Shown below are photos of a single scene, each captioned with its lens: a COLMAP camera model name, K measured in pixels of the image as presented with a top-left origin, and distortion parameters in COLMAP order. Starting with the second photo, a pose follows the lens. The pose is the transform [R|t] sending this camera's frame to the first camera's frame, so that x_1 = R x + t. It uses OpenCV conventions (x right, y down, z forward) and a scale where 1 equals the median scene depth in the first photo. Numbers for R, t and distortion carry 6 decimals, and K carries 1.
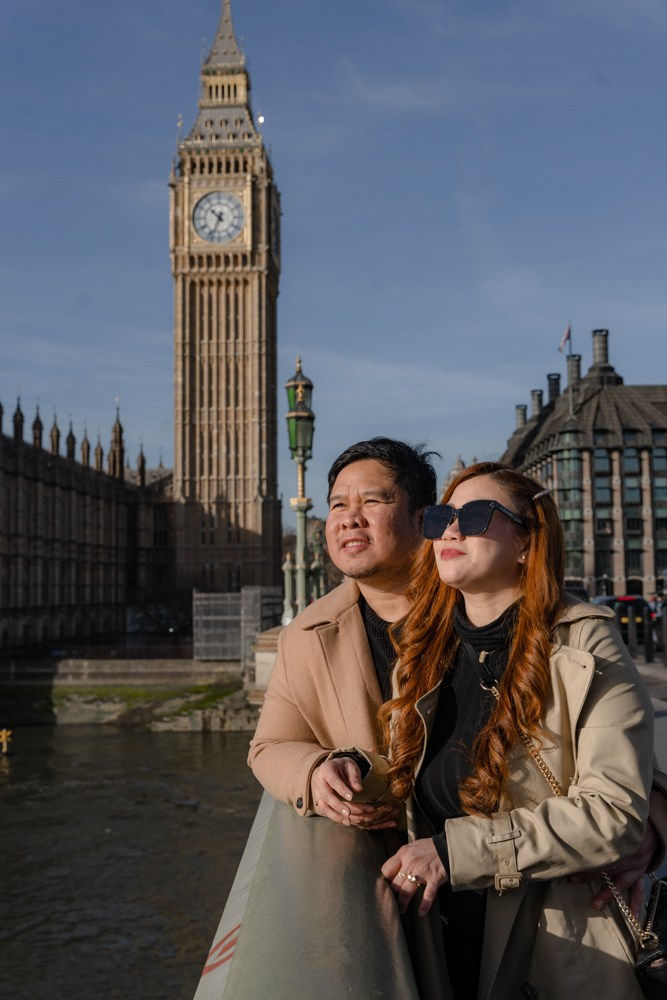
lens RADIAL K [[1161.7, 0, 331.4], [0, 1161.7, 500.1], [0, 0, 1]] dist [0.012047, 0.000000]
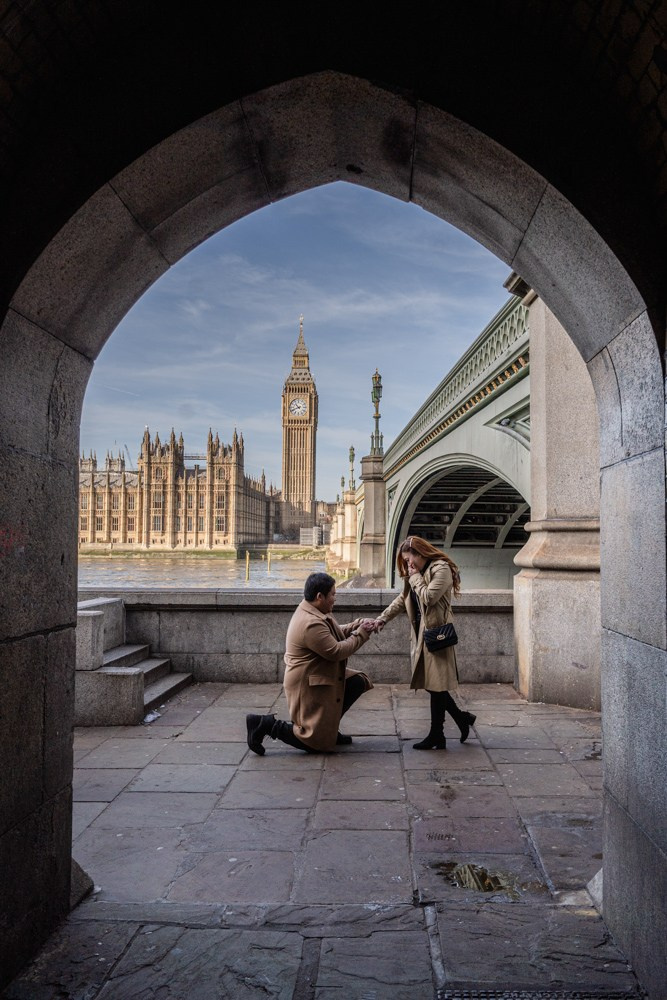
lens RADIAL K [[680.3, 0, 333.5], [0, 680.3, 500.6], [0, 0, 1]] dist [0.037823, -0.019563]
pose [[0.999771, 0.021203, 0.002838, -0.024150], [-0.021251, 0.999612, 0.017997, -0.158492], [-0.002455, -0.018053, 0.999834, -3.487167]]
